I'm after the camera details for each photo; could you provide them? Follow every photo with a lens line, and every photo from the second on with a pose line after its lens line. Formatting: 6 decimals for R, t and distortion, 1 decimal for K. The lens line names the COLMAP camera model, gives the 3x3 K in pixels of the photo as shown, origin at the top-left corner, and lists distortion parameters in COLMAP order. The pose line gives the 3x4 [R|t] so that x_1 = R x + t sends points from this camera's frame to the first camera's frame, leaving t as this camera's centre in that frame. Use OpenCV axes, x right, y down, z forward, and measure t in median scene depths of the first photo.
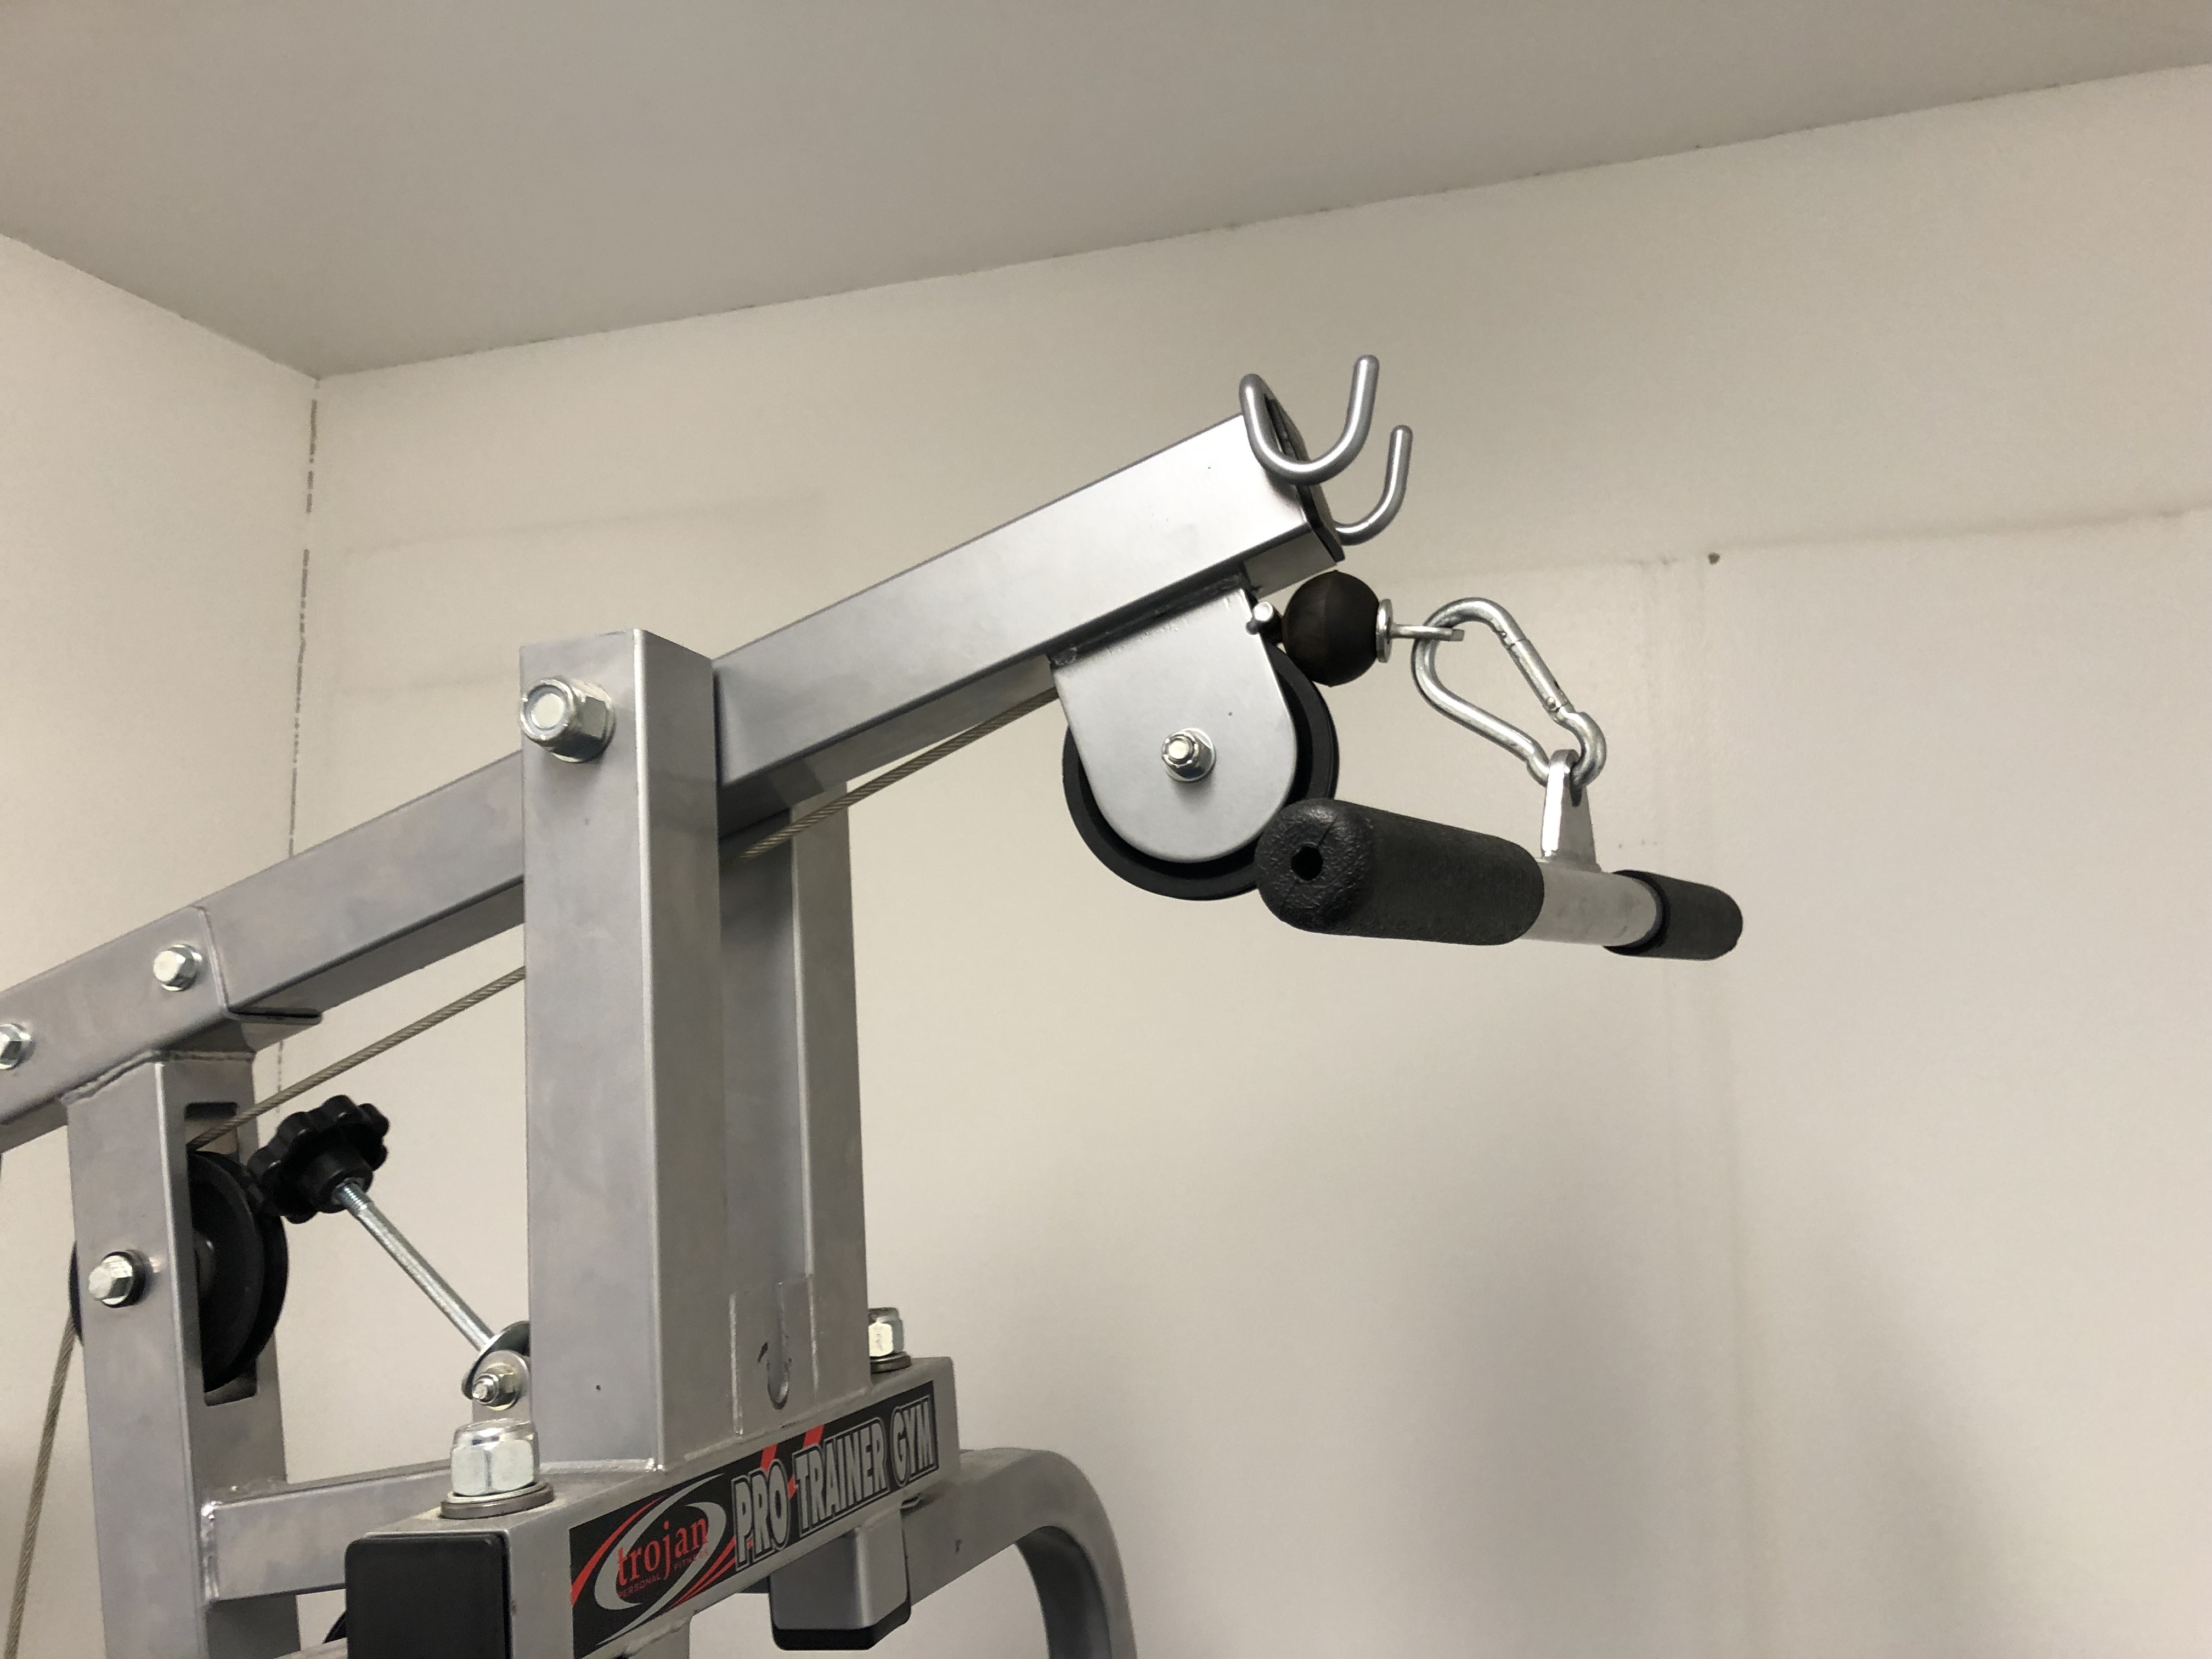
lens RADIAL K [[1809.5, 0, 1094.3], [0, 1809.5, 879.8], [0, 0, 1]] dist [0.024504, -0.007755]
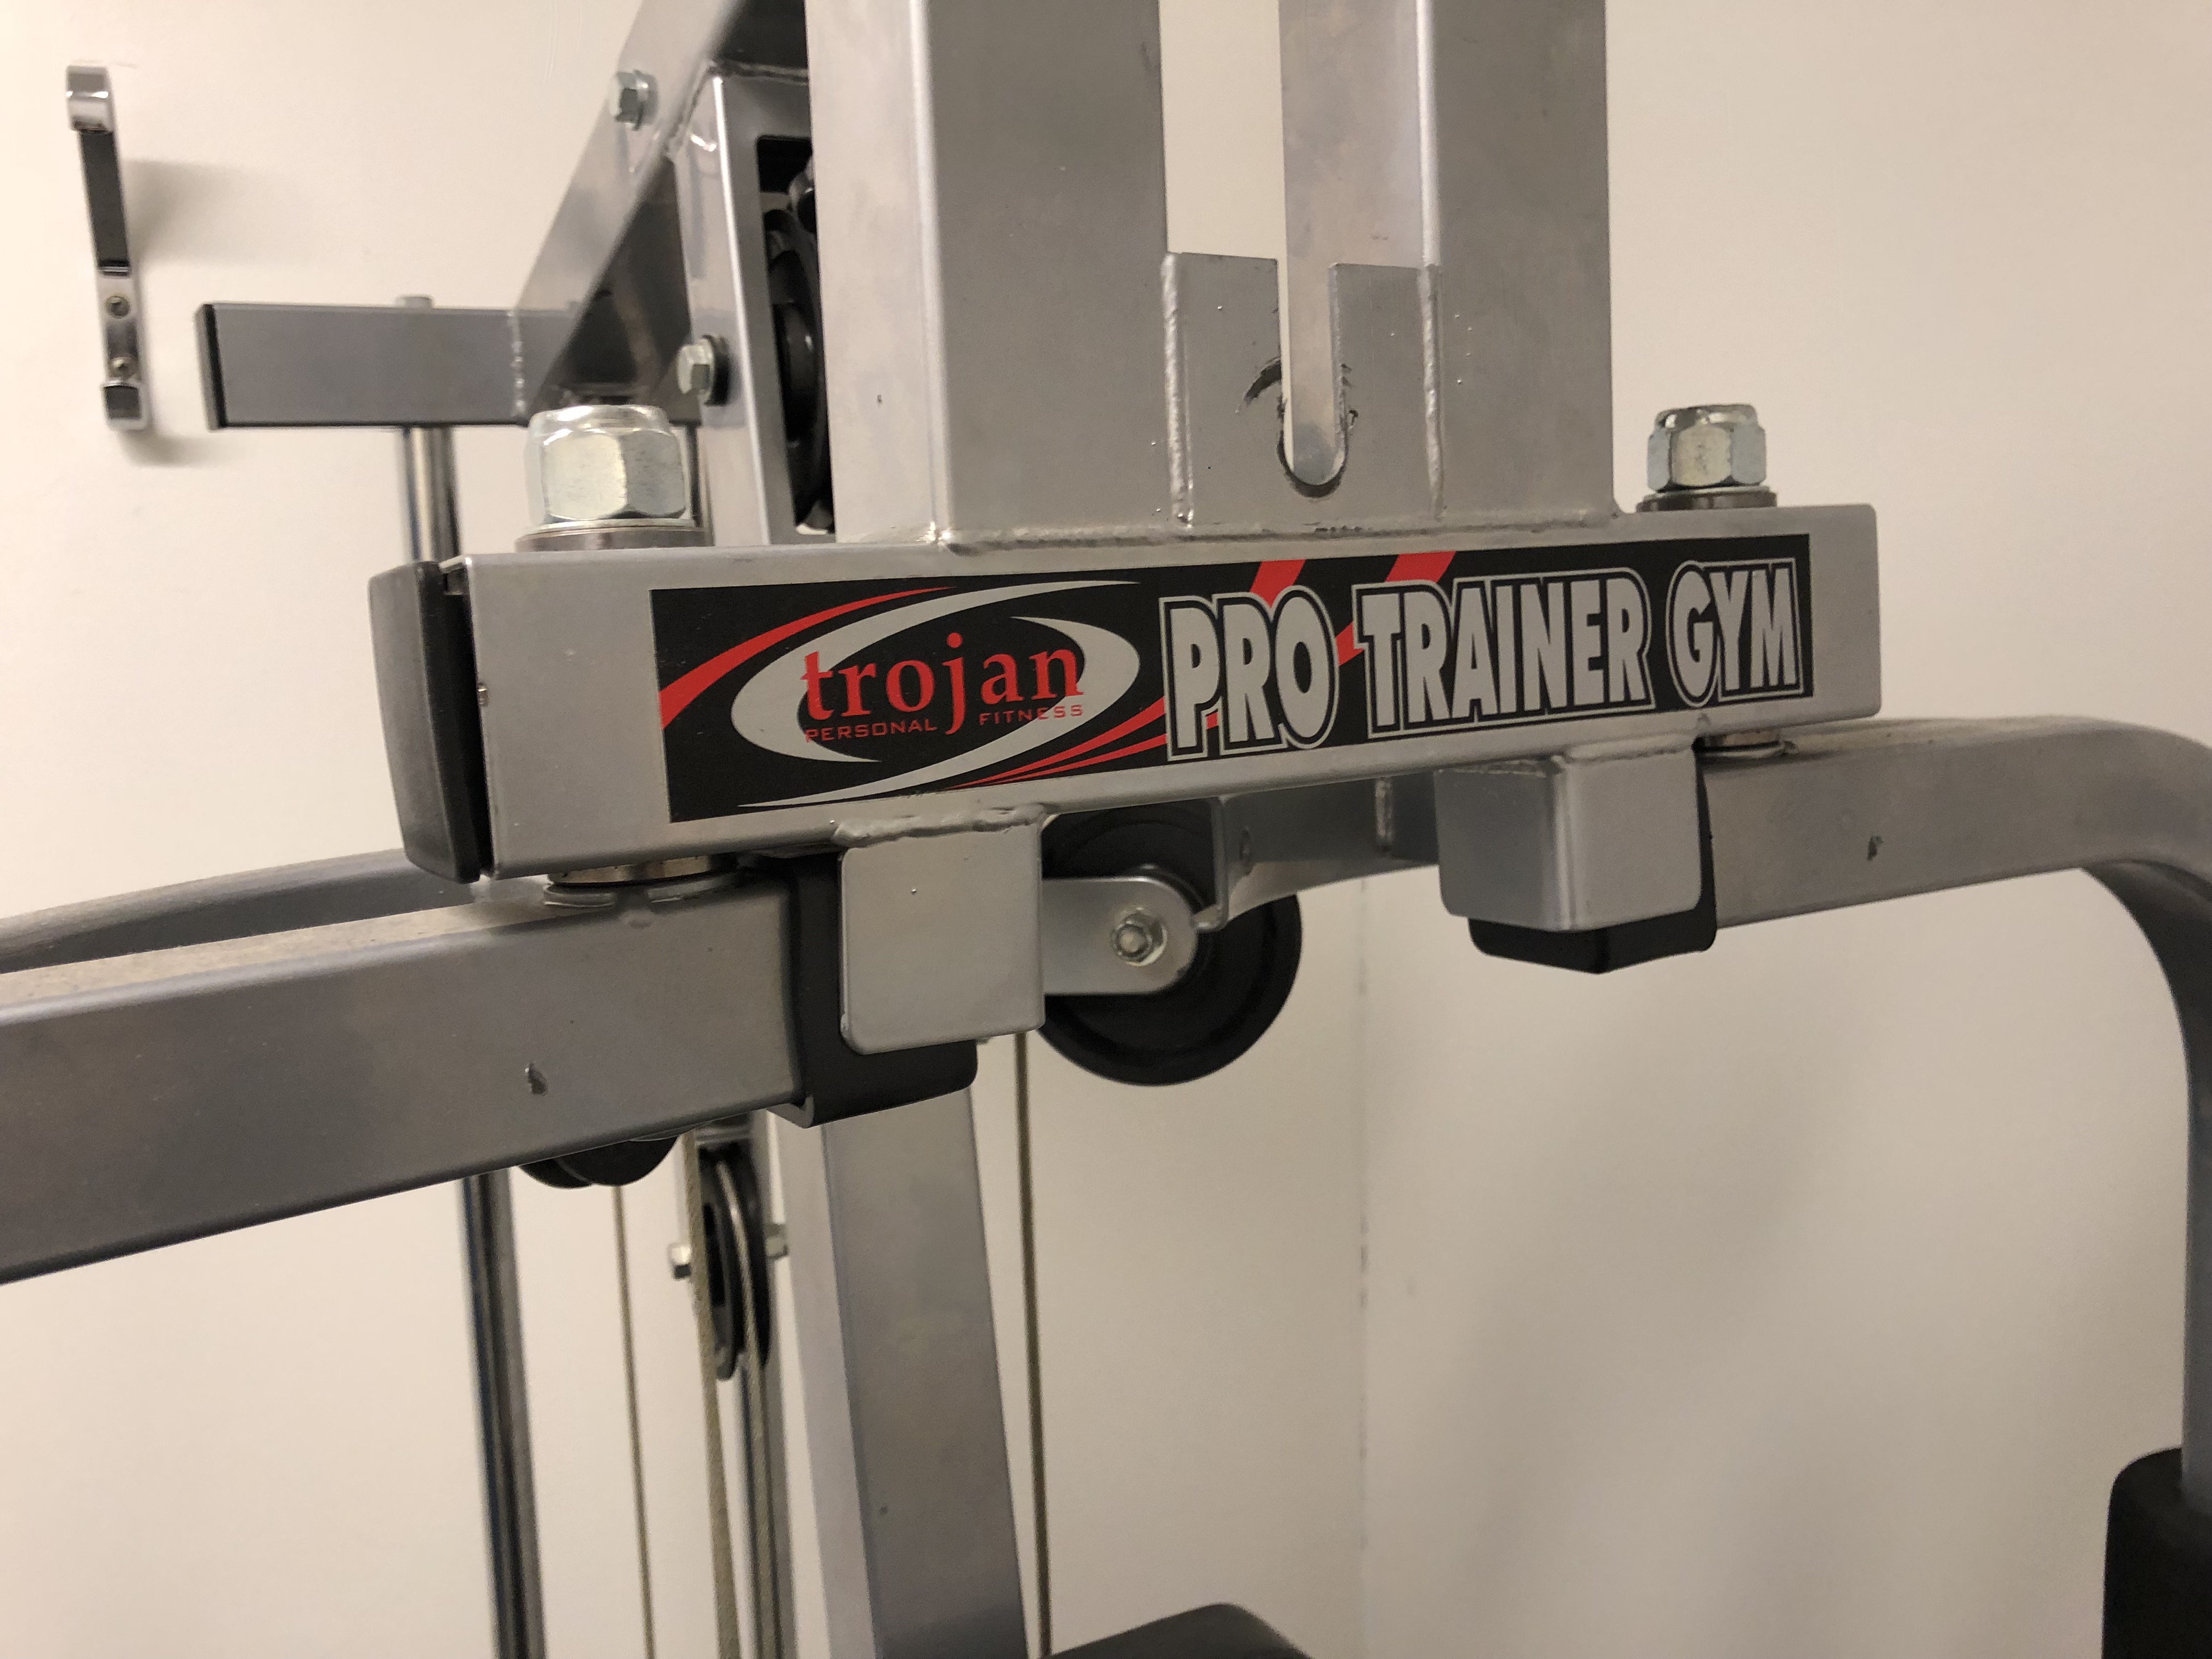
lens RADIAL K [[1809.5, 0, 1076.6], [0, 1809.5, 755.2], [0, 0, 1]] dist [0.024504, -0.007755]
pose [[0.732593, 0.086944, -0.675091, 0.134745], [0.090844, 0.970447, 0.223564, 0.236034], [0.674577, -0.225109, 0.703044, 0.556048]]
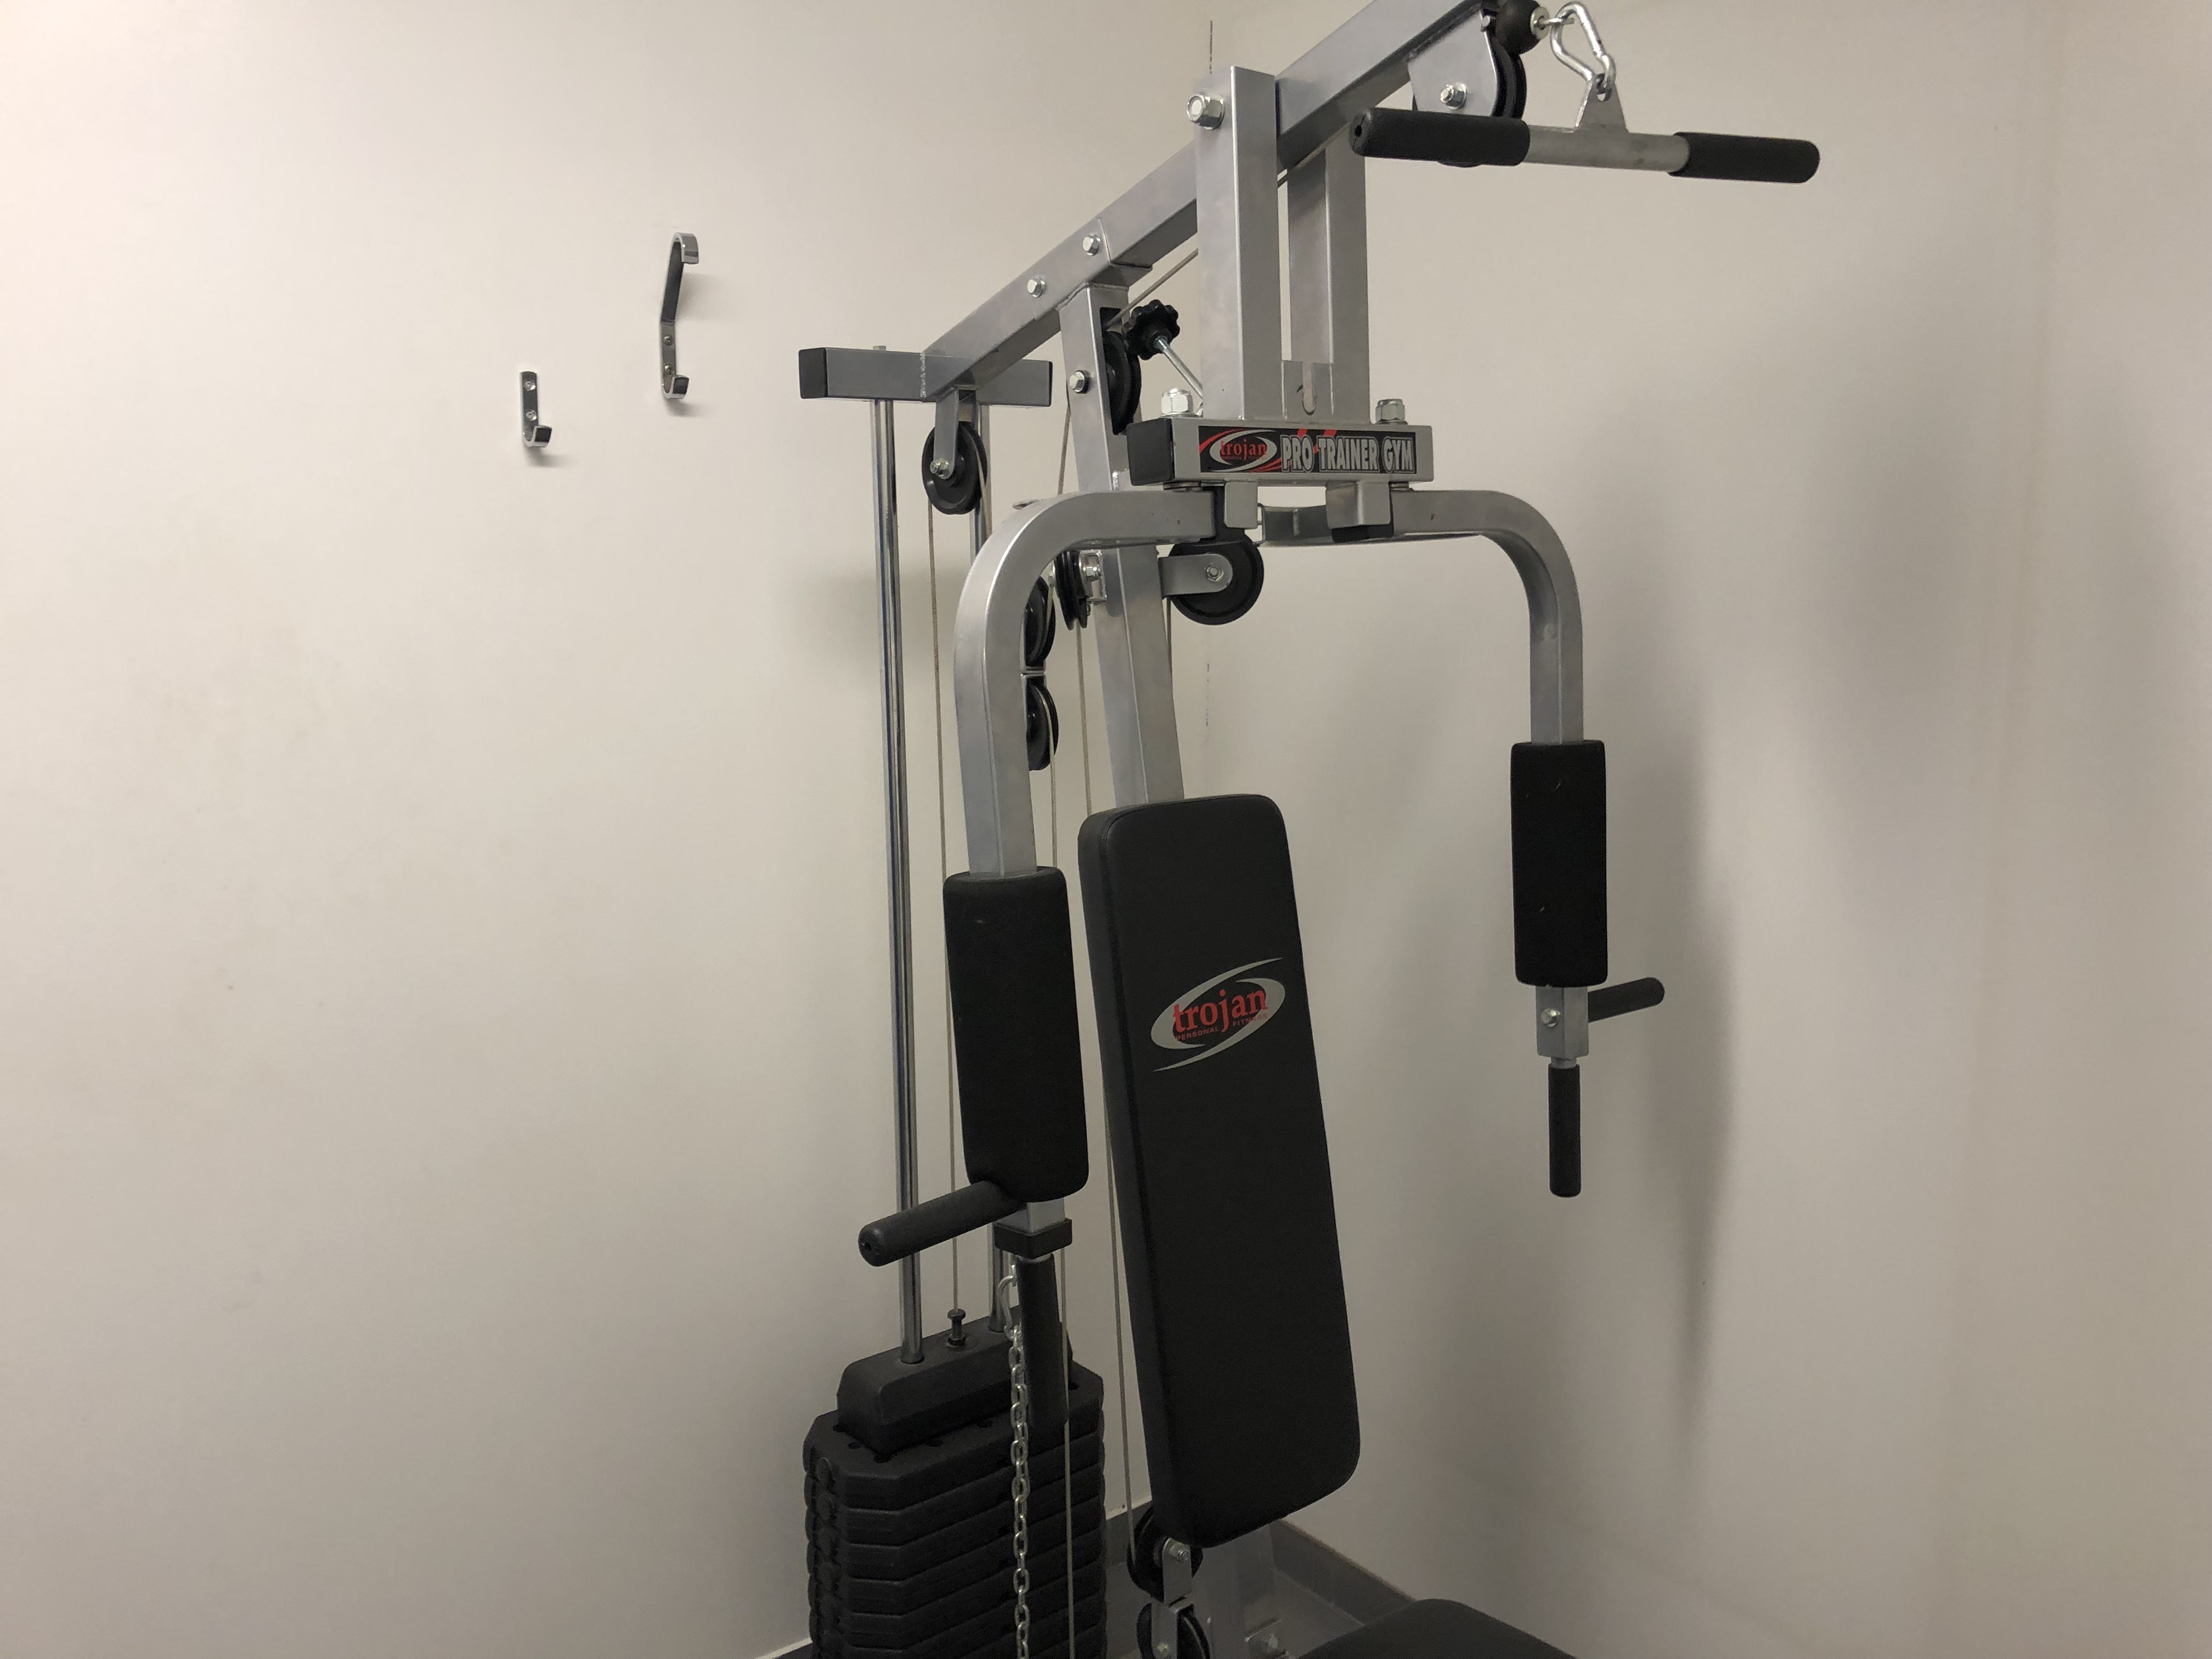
lens RADIAL K [[1809.5, 0, 1127.8], [0, 1809.5, 828.1], [0, 0, 1]] dist [0.024504, -0.007755]
pose [[0.855243, 0.091412, -0.510102, 0.858290], [0.054855, 0.962821, 0.264512, 0.169354], [0.515316, -0.254204, 0.818431, -1.162296]]
